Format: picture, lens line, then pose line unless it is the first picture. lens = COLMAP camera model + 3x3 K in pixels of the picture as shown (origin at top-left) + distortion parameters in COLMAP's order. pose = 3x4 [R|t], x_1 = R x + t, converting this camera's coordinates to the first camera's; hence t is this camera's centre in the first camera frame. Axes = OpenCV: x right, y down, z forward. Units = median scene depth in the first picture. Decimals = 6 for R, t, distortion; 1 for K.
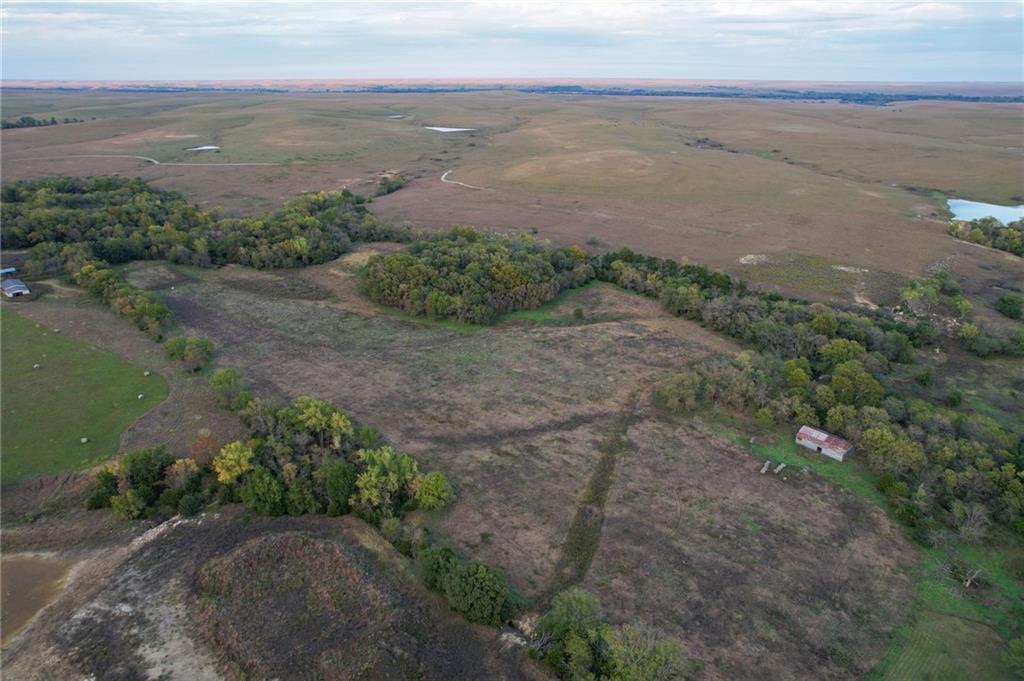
lens RADIAL K [[652.9, 0, 512.0], [0, 652.9, 340.5], [0, 0, 1]] dist [-0.077584, 0.070939]
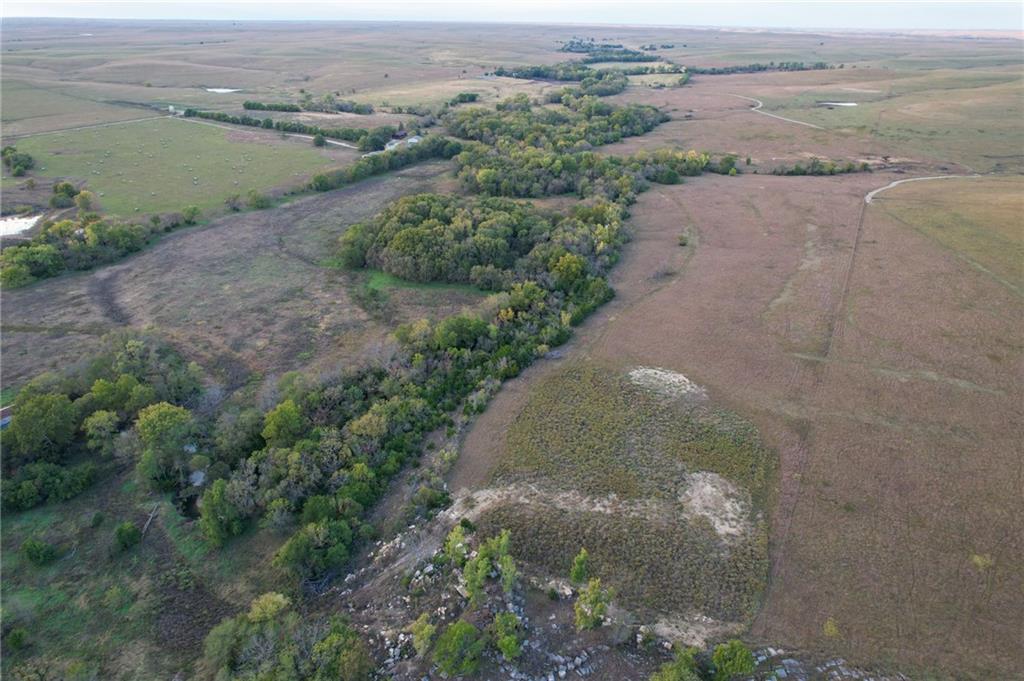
lens RADIAL K [[652.9, 0, 512.0], [0, 652.9, 340.5], [0, 0, 1]] dist [-0.077584, 0.070939]
pose [[0.291966, 0.434797, -0.851885, 0.772581], [-0.365703, 0.873762, 0.320626, -0.278140], [0.883752, 0.217925, 0.414115, 0.672820]]
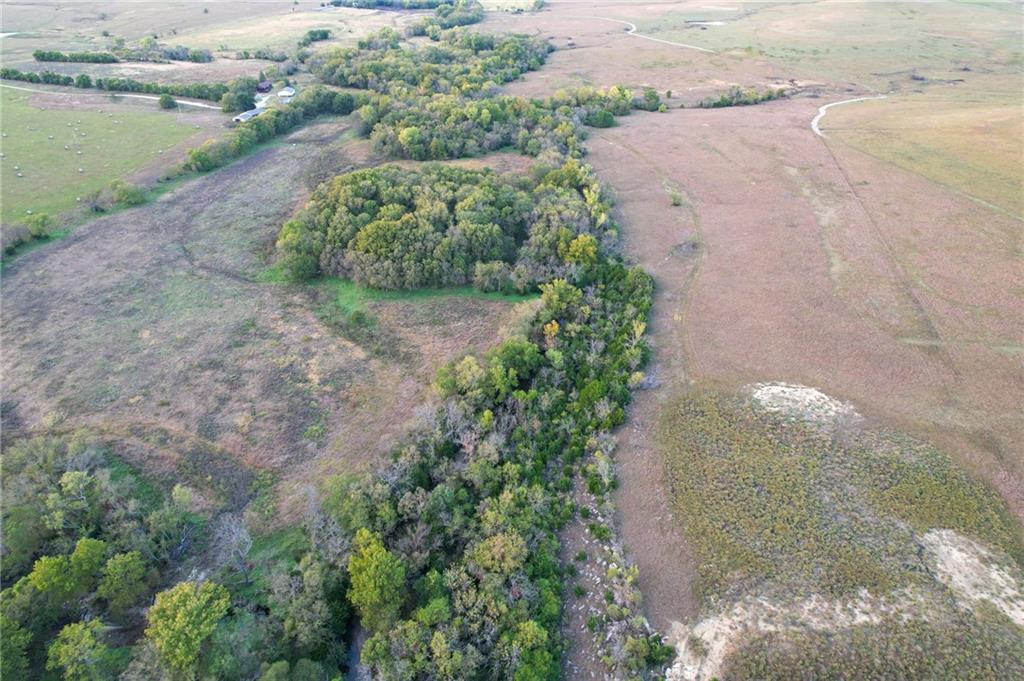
lens RADIAL K [[652.9, 0, 512.0], [0, 652.9, 340.5], [0, 0, 1]] dist [-0.077584, 0.070939]
pose [[0.532226, 0.456345, -0.713081, 0.563163], [-0.318981, 0.888305, 0.330402, -0.243931], [0.784211, 0.051611, 0.618344, 0.584259]]
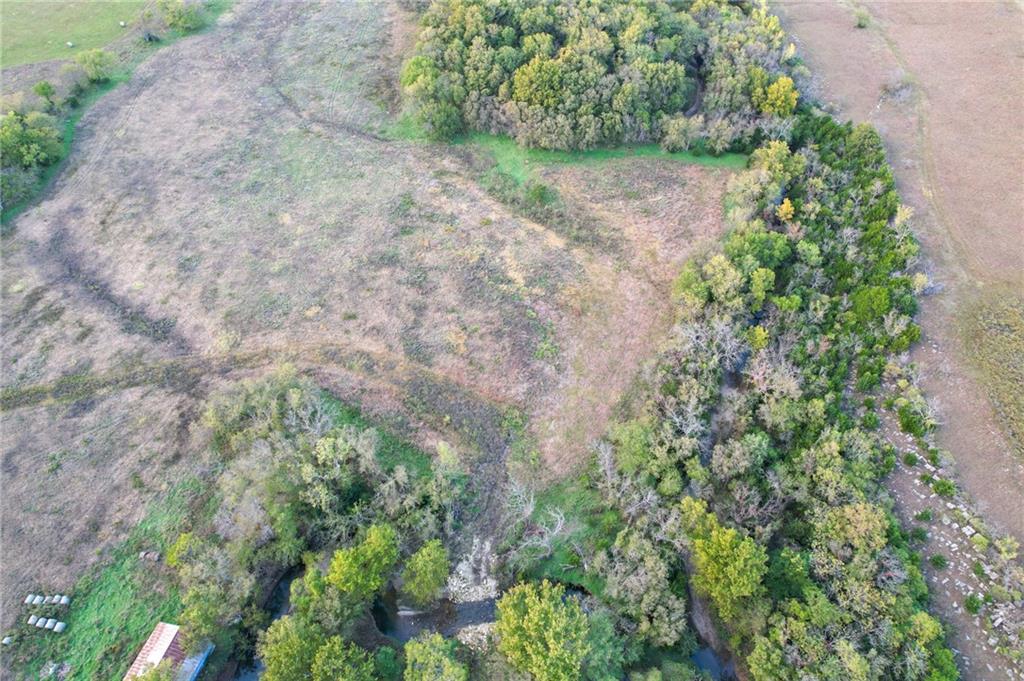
lens RADIAL K [[652.9, 0, 512.0], [0, 652.9, 340.5], [0, 0, 1]] dist [-0.077584, 0.070939]
pose [[0.546789, 0.636118, -0.544405, 0.394813], [-0.311933, 0.758173, 0.572600, -0.213959], [0.776994, -0.143273, 0.612987, 0.509230]]
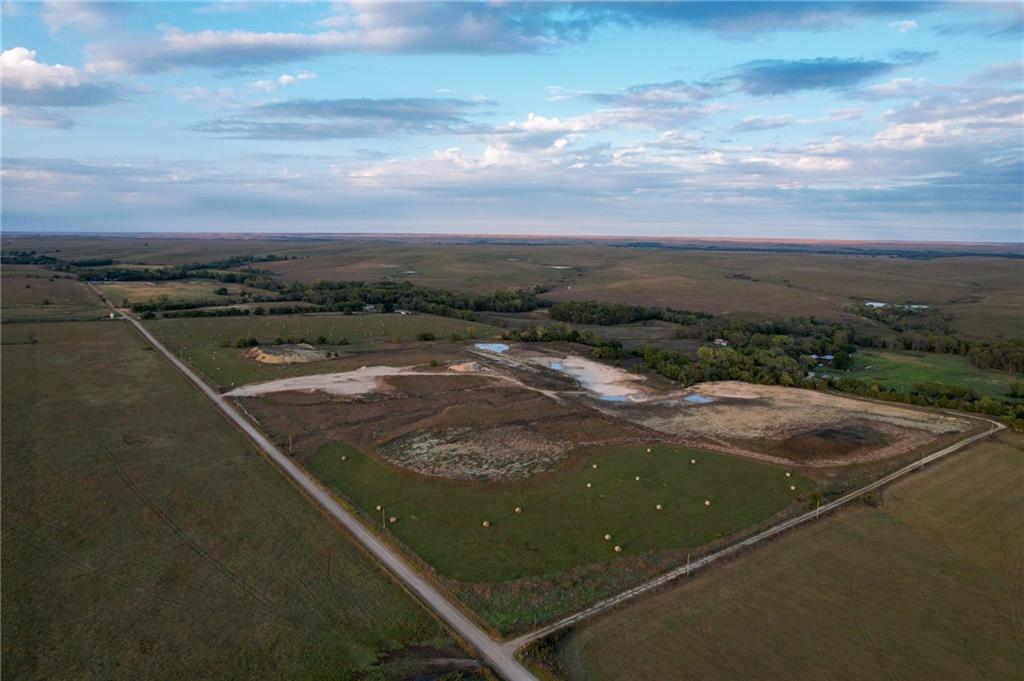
lens RADIAL K [[652.9, 0, 512.0], [0, 652.9, 340.5], [0, 0, 1]] dist [-0.077584, 0.070939]
pose [[0.991933, 0.029263, -0.123339, -0.068877], [-0.056103, 0.973851, -0.220151, 0.467651], [0.113671, 0.225295, 0.967637, -1.117958]]
